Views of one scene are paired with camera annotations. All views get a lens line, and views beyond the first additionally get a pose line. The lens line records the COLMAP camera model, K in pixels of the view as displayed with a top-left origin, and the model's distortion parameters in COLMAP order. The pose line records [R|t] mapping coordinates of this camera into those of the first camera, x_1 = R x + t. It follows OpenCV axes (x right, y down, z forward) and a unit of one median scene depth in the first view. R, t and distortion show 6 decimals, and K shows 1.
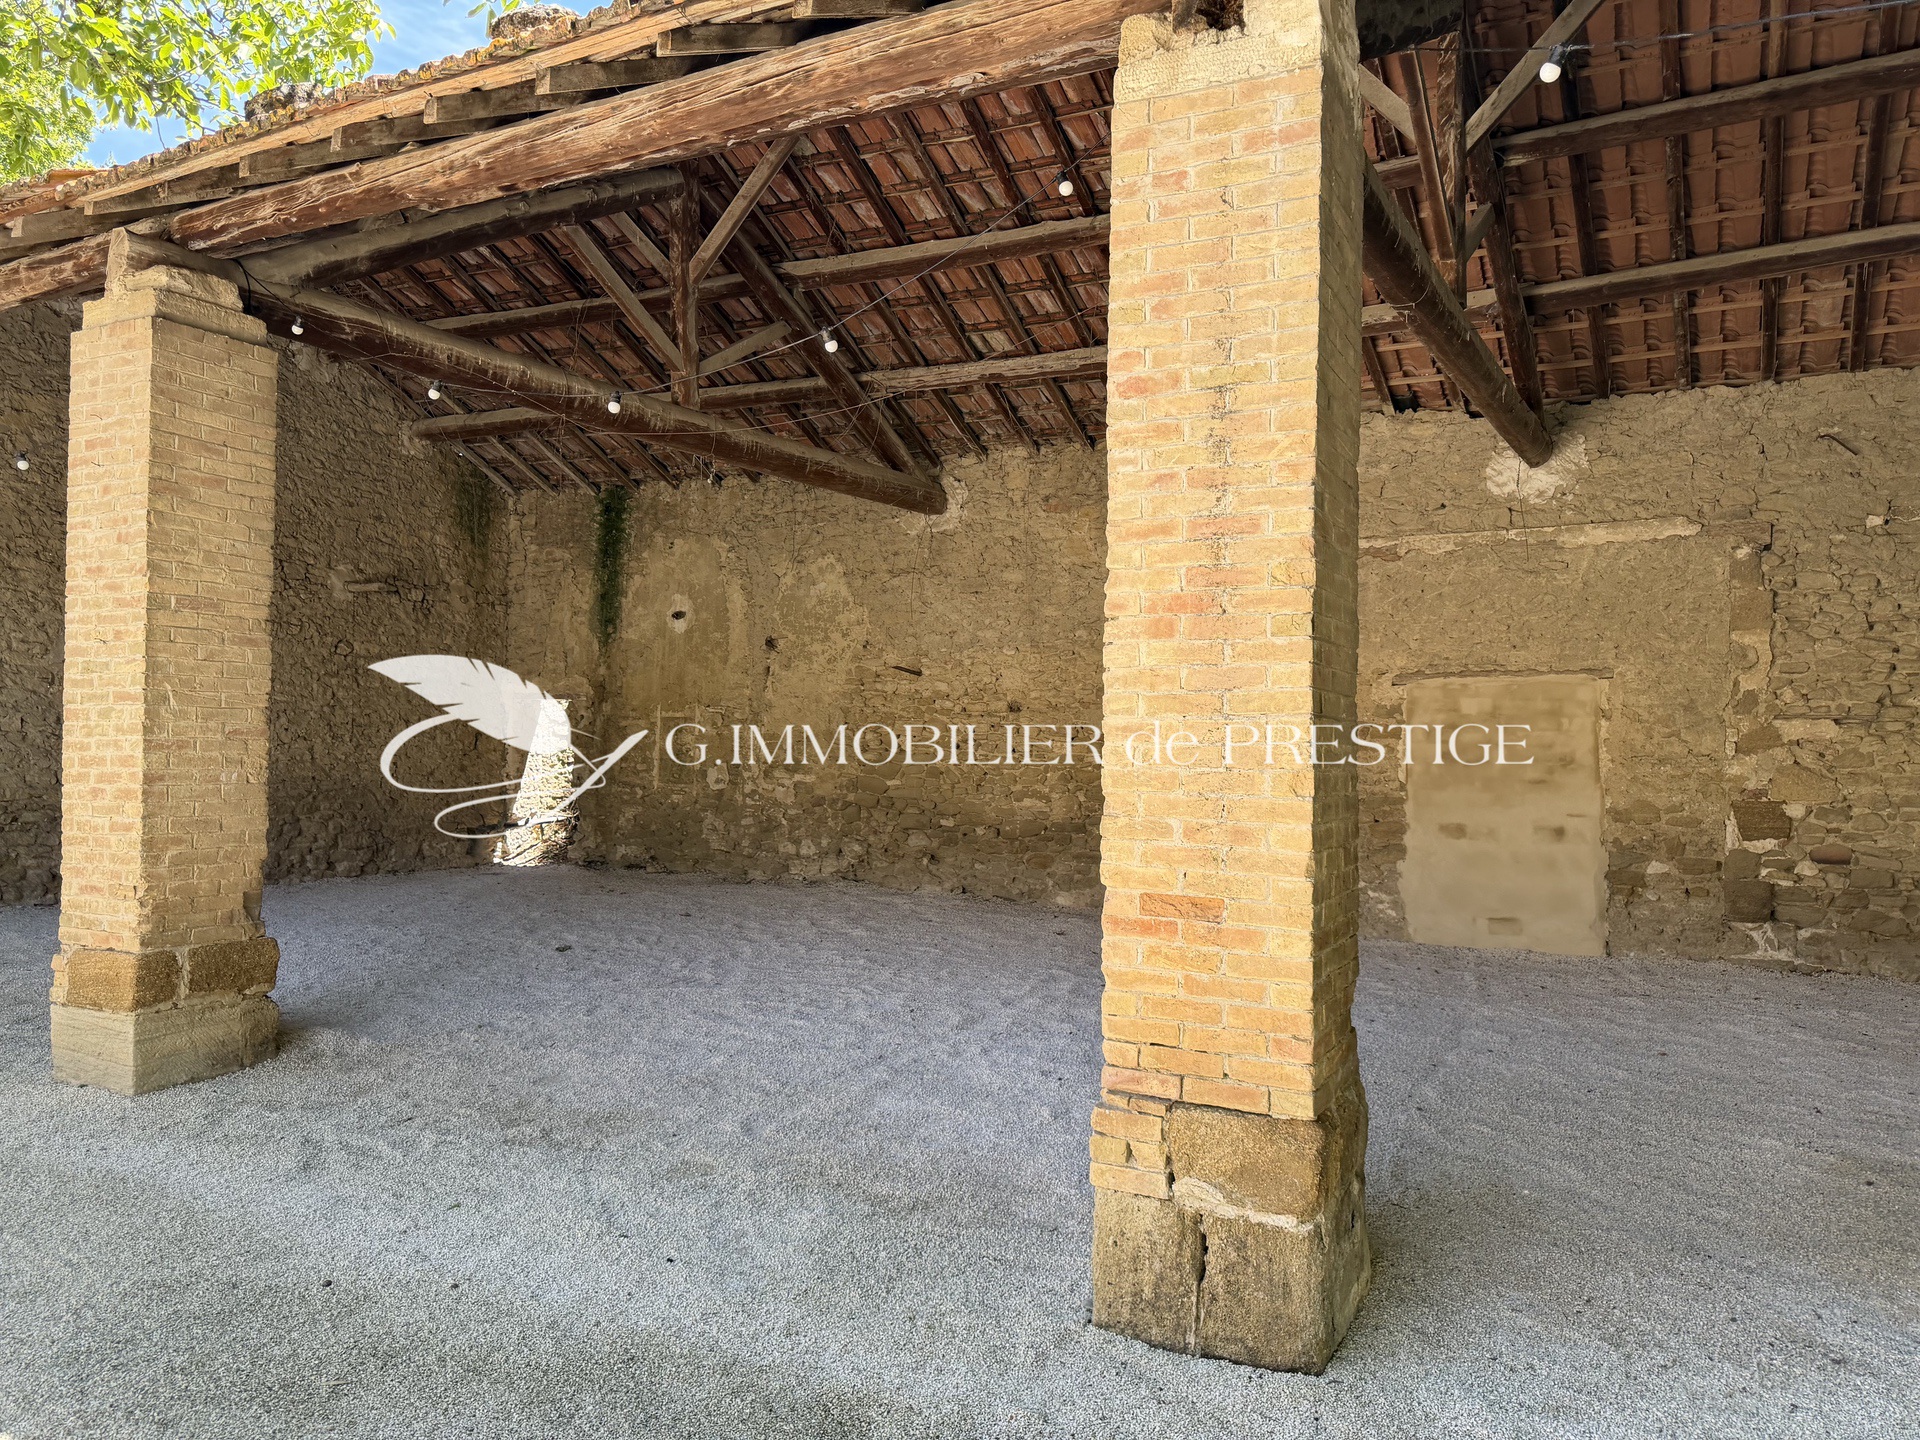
lens RADIAL K [[1340.7, 0, 960.0], [0, 1340.7, 720.0], [0, 0, 1]] dist [0.116319, -0.172600]
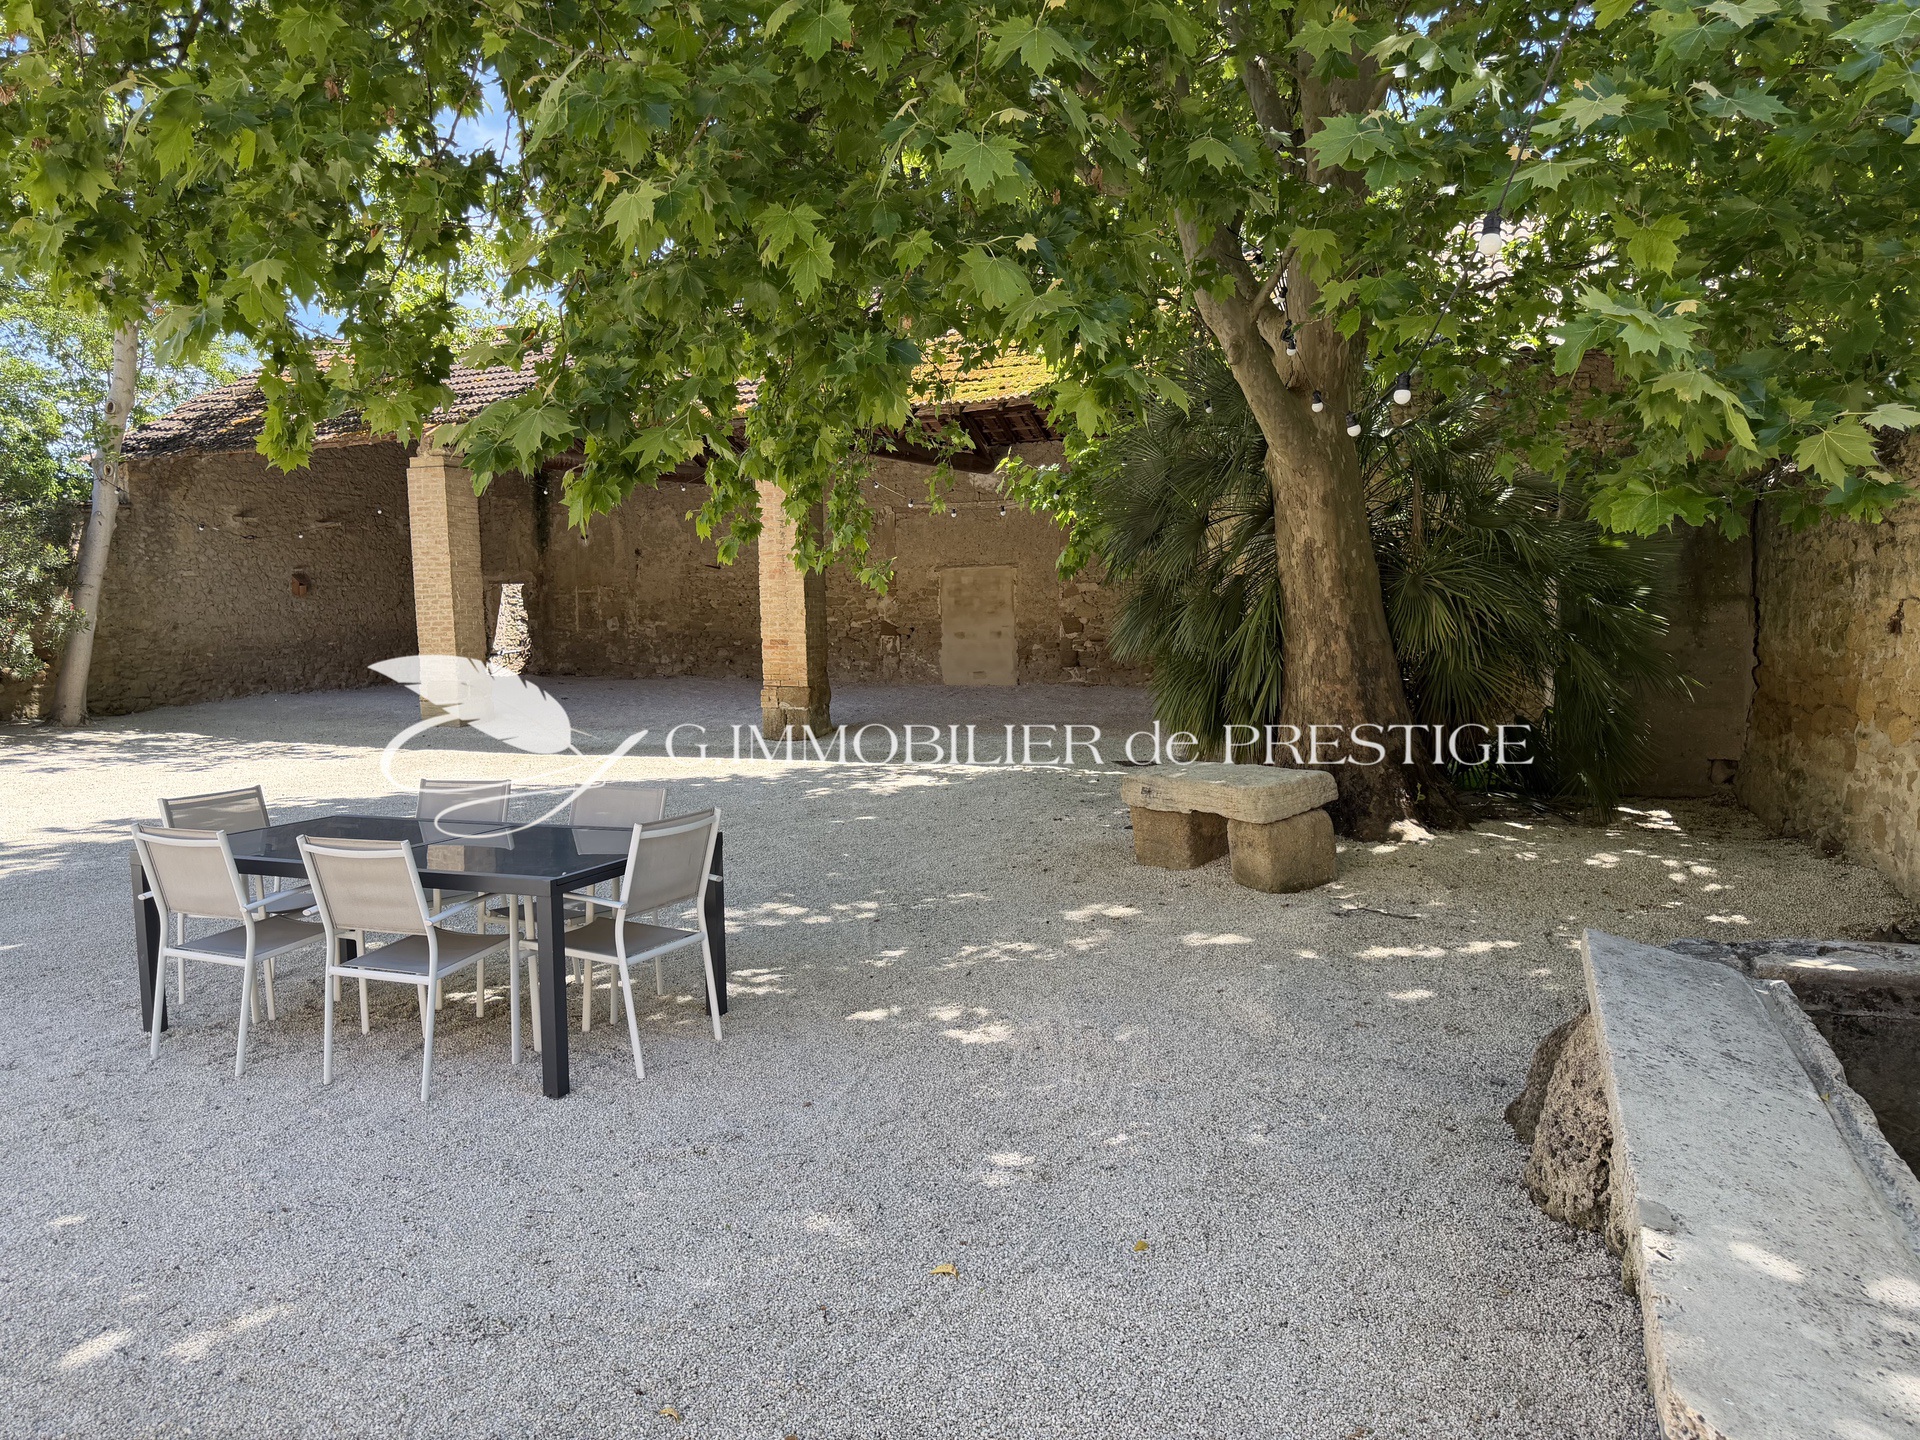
lens RADIAL K [[1340.7, 0, 960.0], [0, 1340.7, 720.0], [0, 0, 1]] dist [0.116319, -0.172600]
pose [[0.990153, -0.042754, 0.133298, 0.059442], [0.027904, 0.993390, 0.111342, -0.029457], [-0.137178, -0.106526, 0.984802, -1.298062]]
